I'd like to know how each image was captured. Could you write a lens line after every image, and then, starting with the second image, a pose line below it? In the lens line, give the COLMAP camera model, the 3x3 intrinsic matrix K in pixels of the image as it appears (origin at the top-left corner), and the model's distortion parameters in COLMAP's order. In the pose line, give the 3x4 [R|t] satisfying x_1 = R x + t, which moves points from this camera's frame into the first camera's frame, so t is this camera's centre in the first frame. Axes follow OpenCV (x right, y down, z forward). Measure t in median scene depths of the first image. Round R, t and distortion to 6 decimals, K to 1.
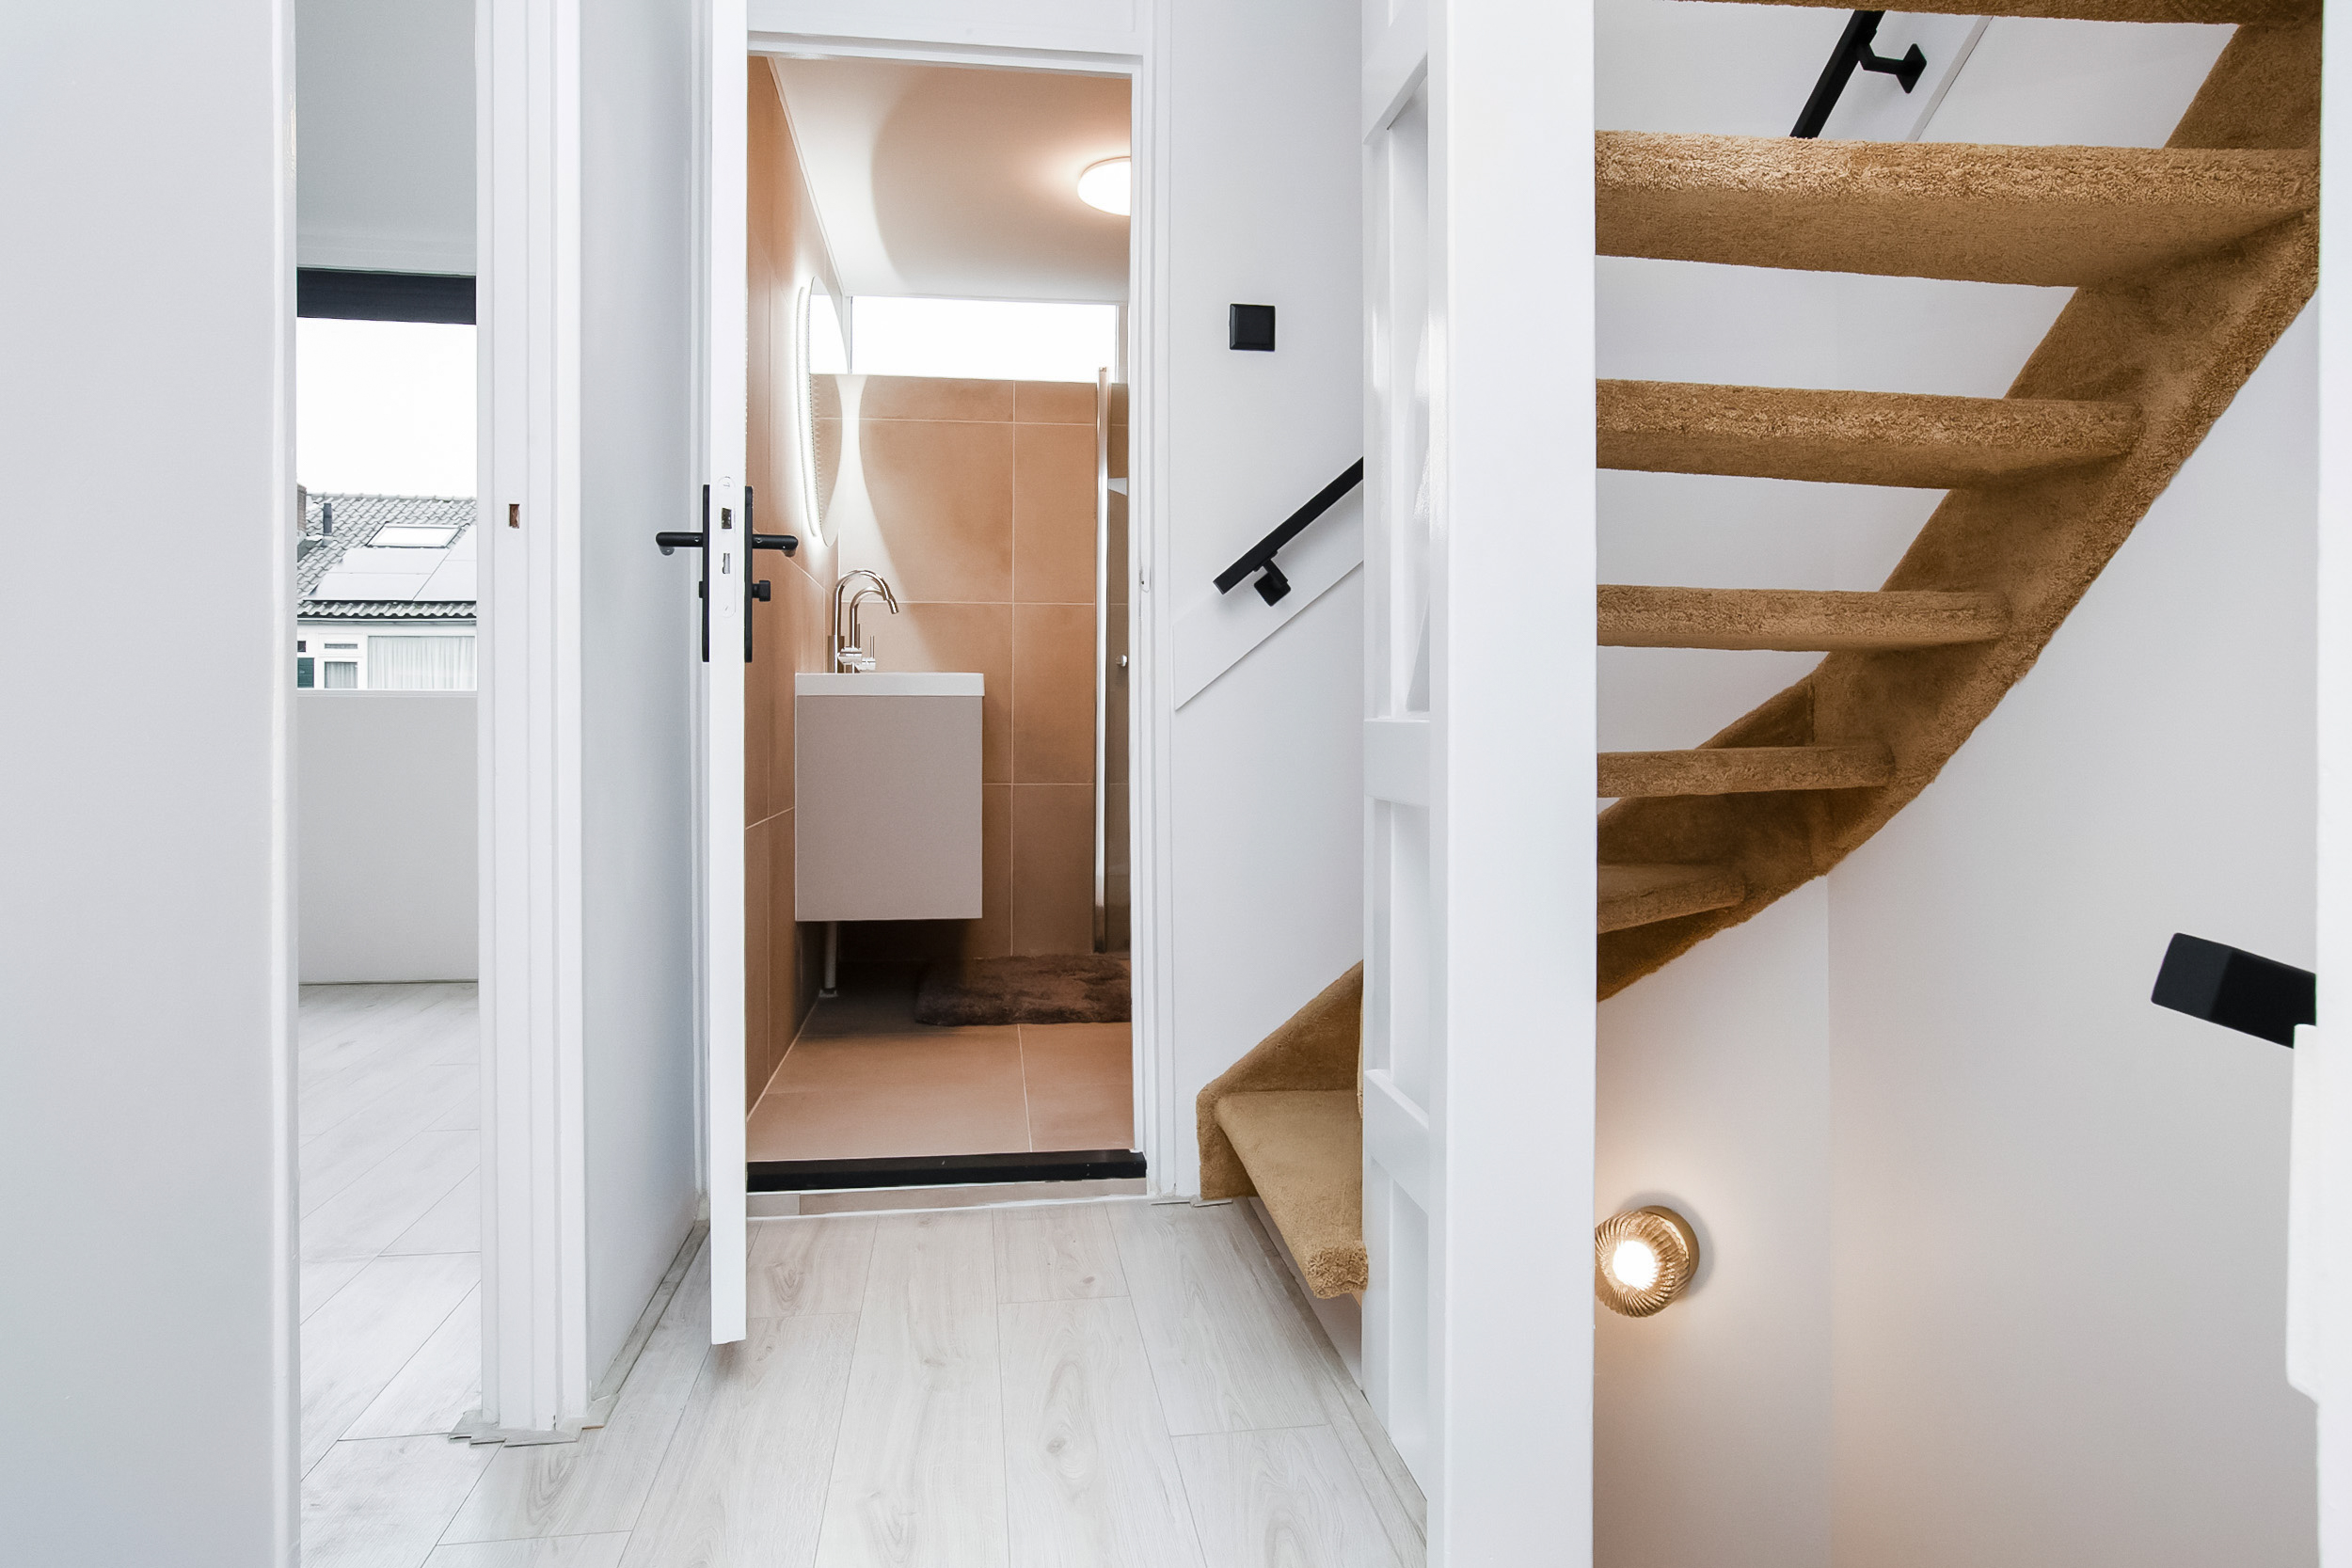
lens RADIAL K [[1497.8, 0, 1174.2], [0, 1497.8, 720.6], [0, 0, 1]] dist [-0.071095, -0.000591]
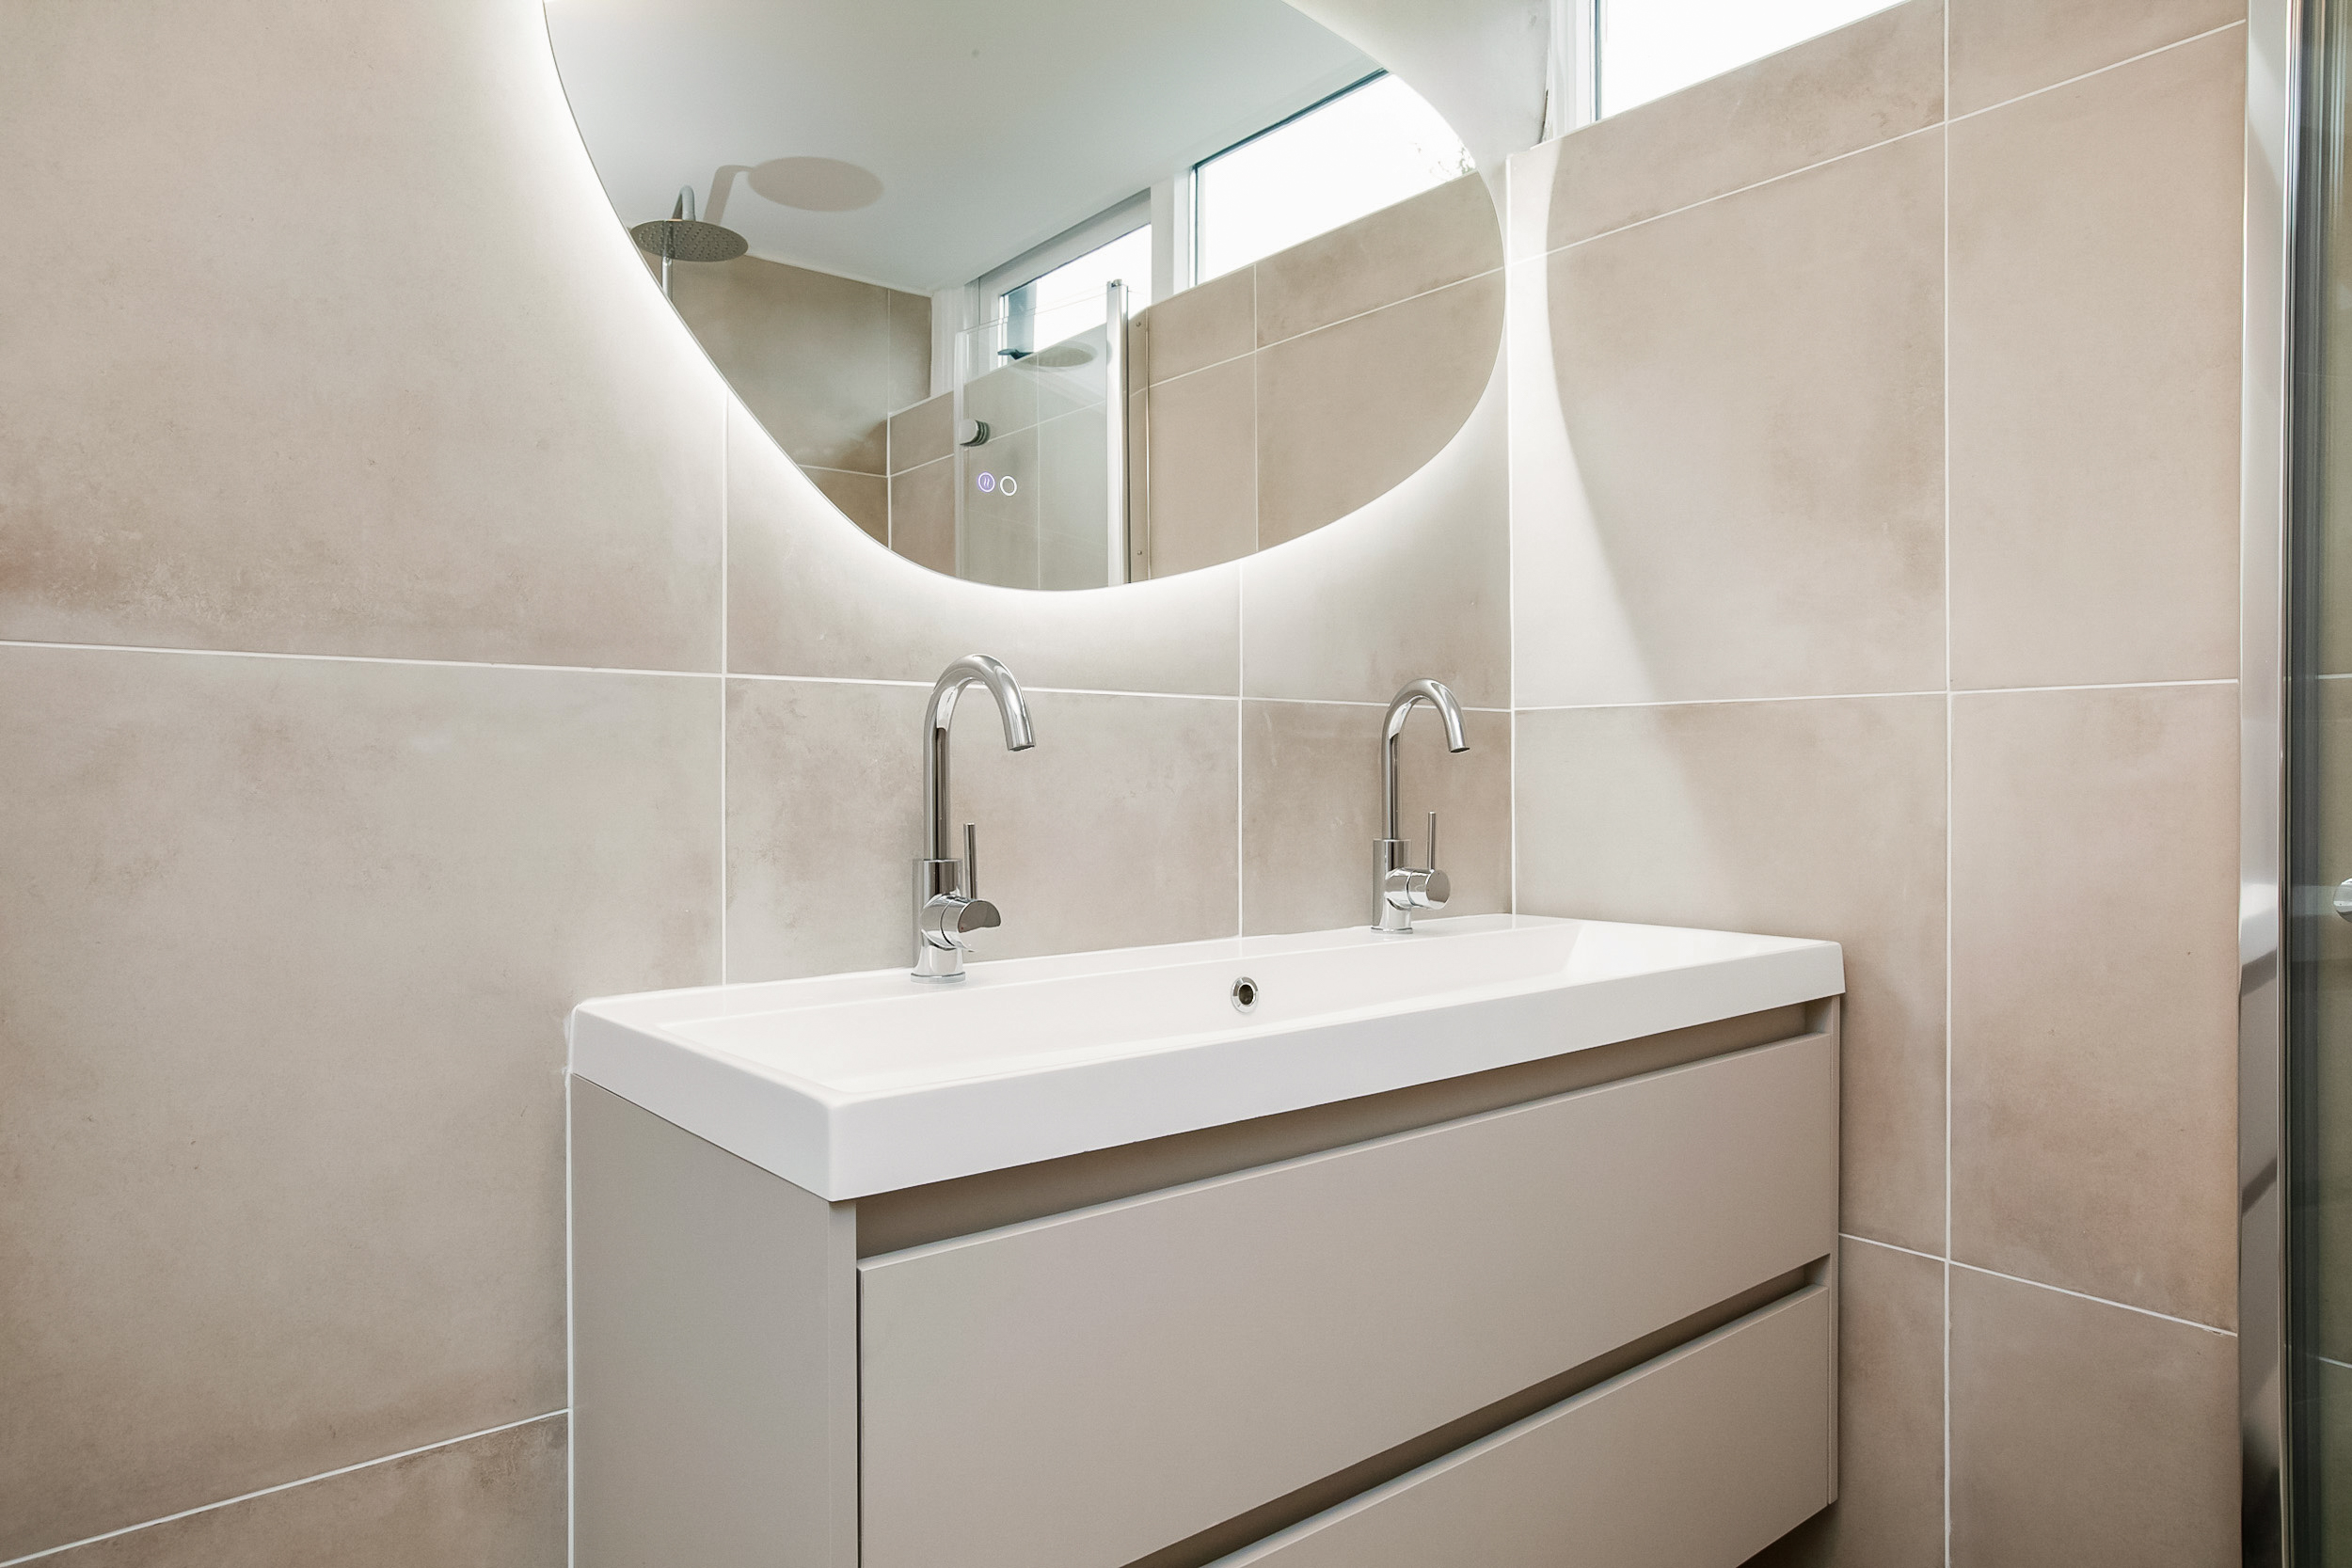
lens RADIAL K [[1449.4, 0, 1176.0], [0, 1449.4, 784.0], [0, 0, 1]] dist [-0.020508, 0.001373]
pose [[0.501503, 0.006221, -0.865133, 0.074899], [0.011053, 0.999846, 0.013596, -0.065860], [0.865085, -0.016381, 0.501357, 0.708091]]
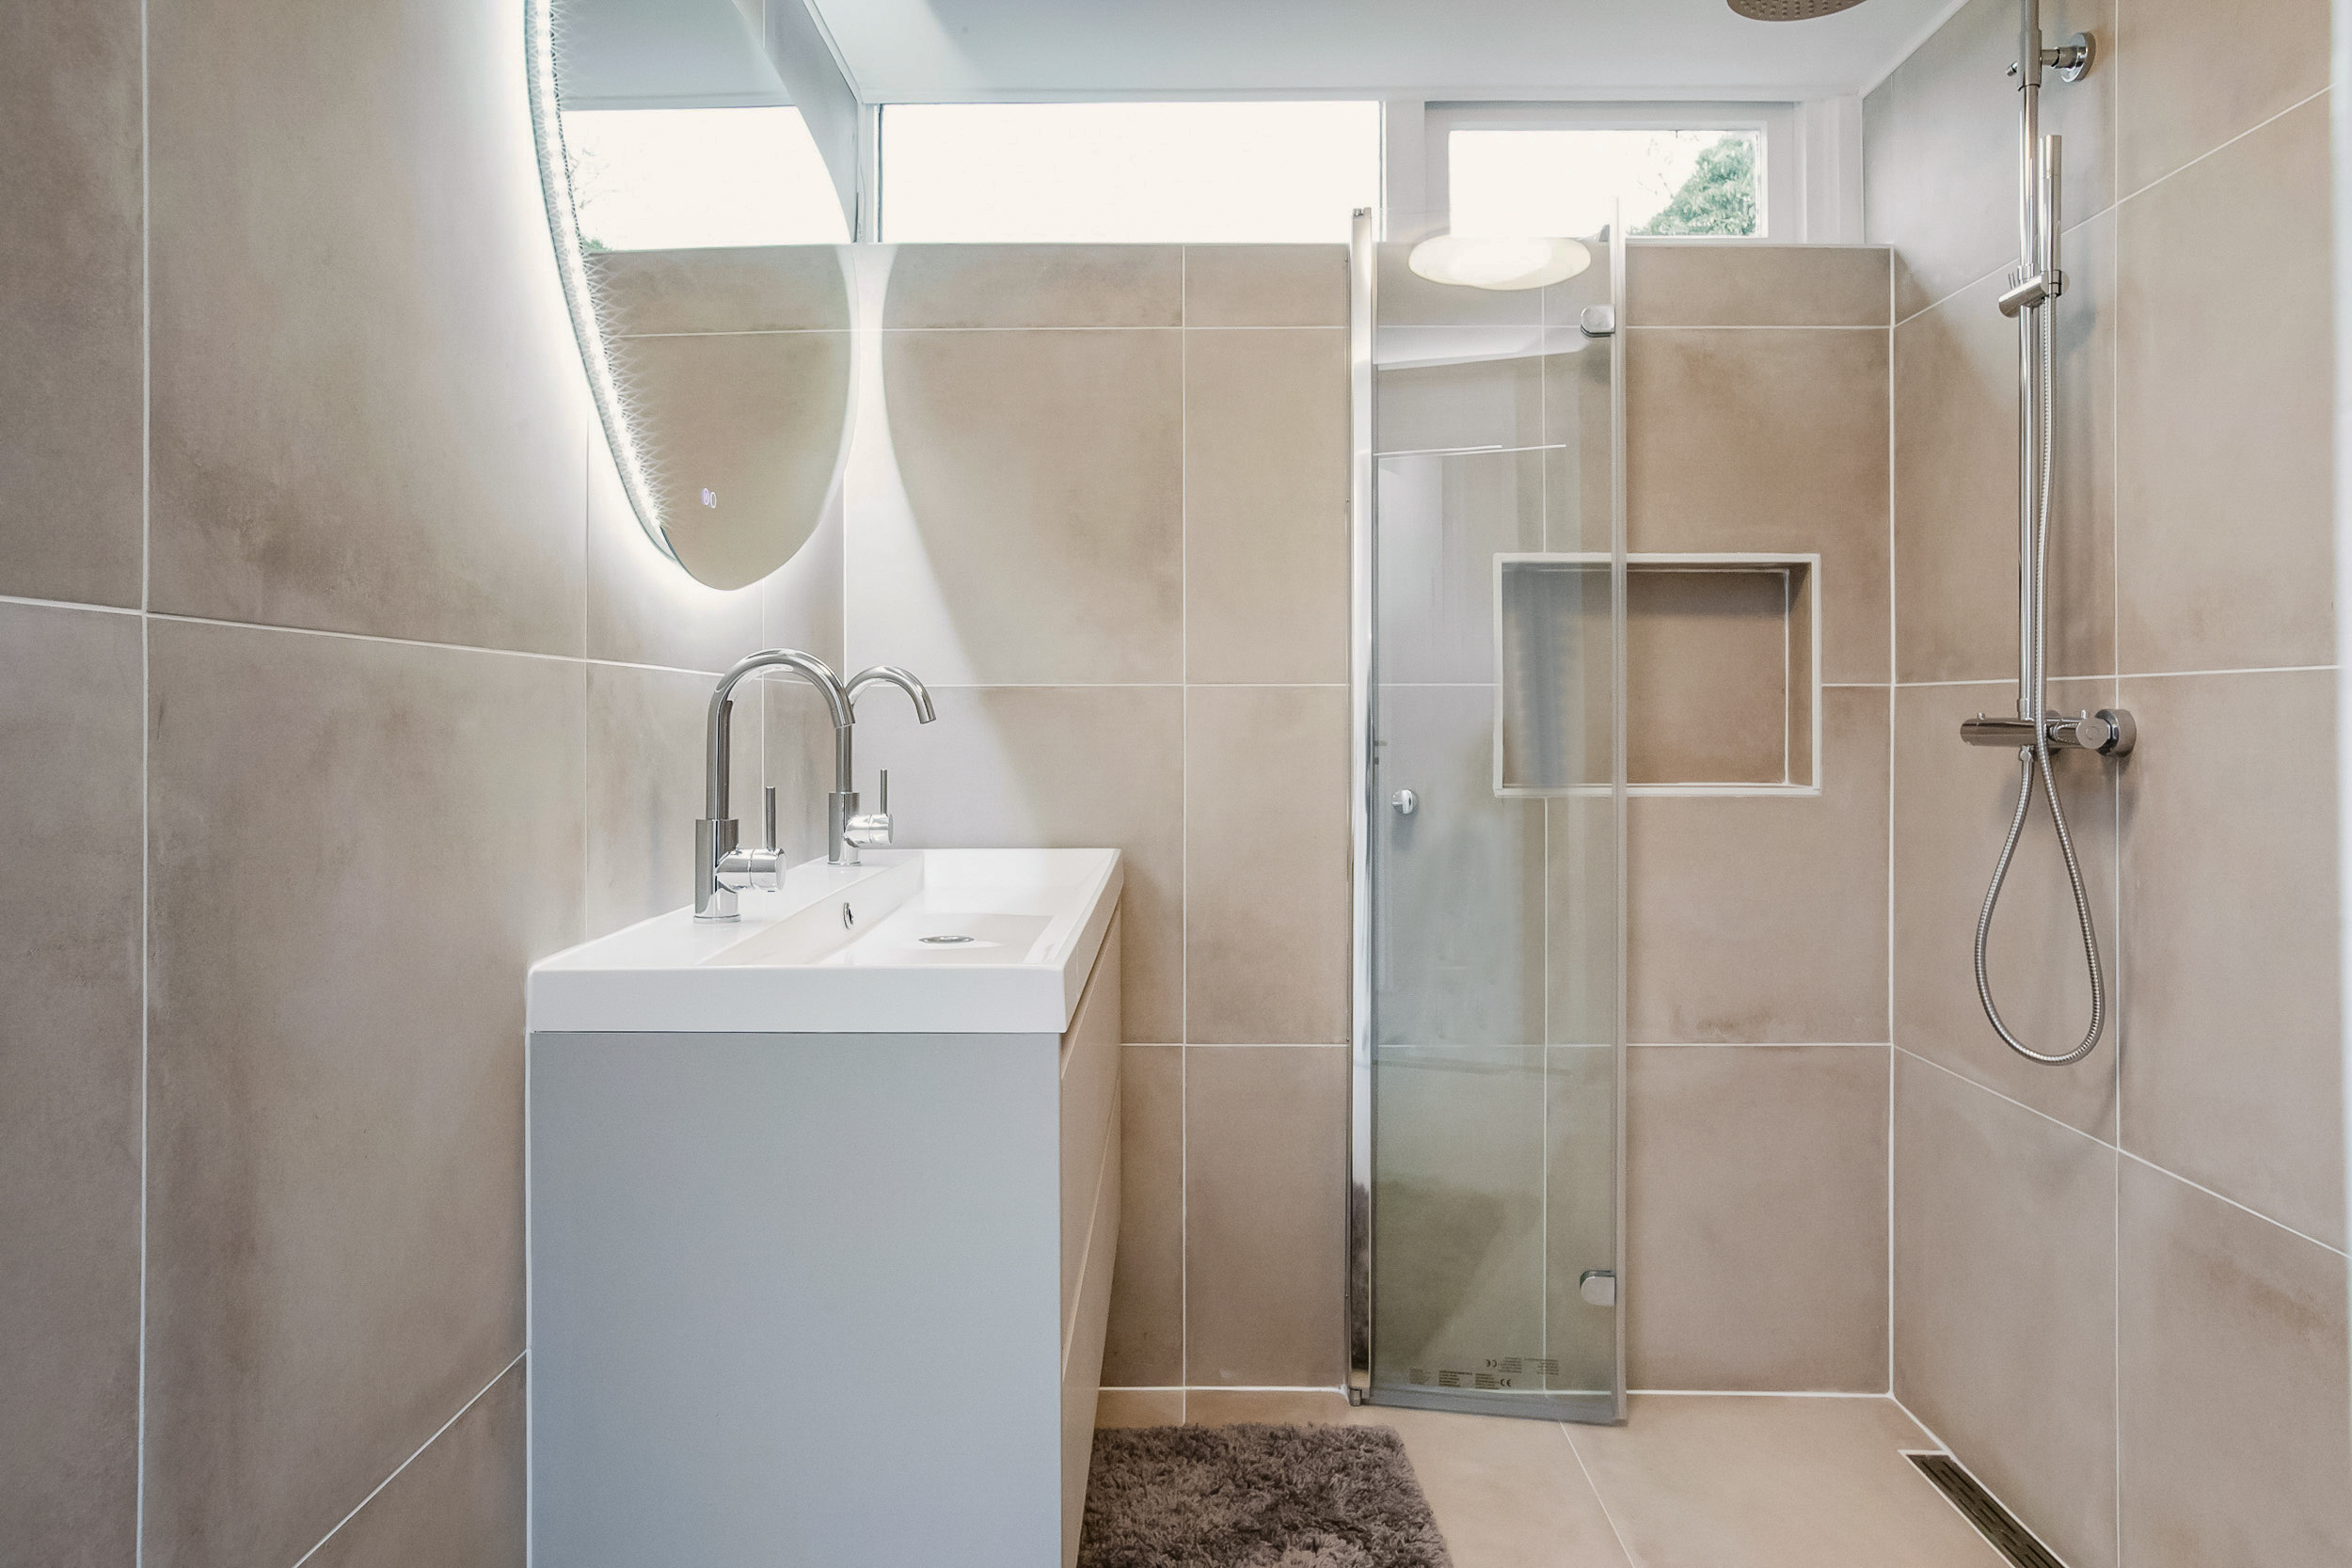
lens RADIAL K [[1497.8, 0, 1174.2], [0, 1497.8, 720.6], [0, 0, 1]] dist [-0.071095, -0.000591]
pose [[0.984089, -0.003373, -0.177642, -0.021959], [0.005691, 0.999905, 0.012538, -0.073595], [0.177583, -0.013350, 0.984015, 0.505567]]
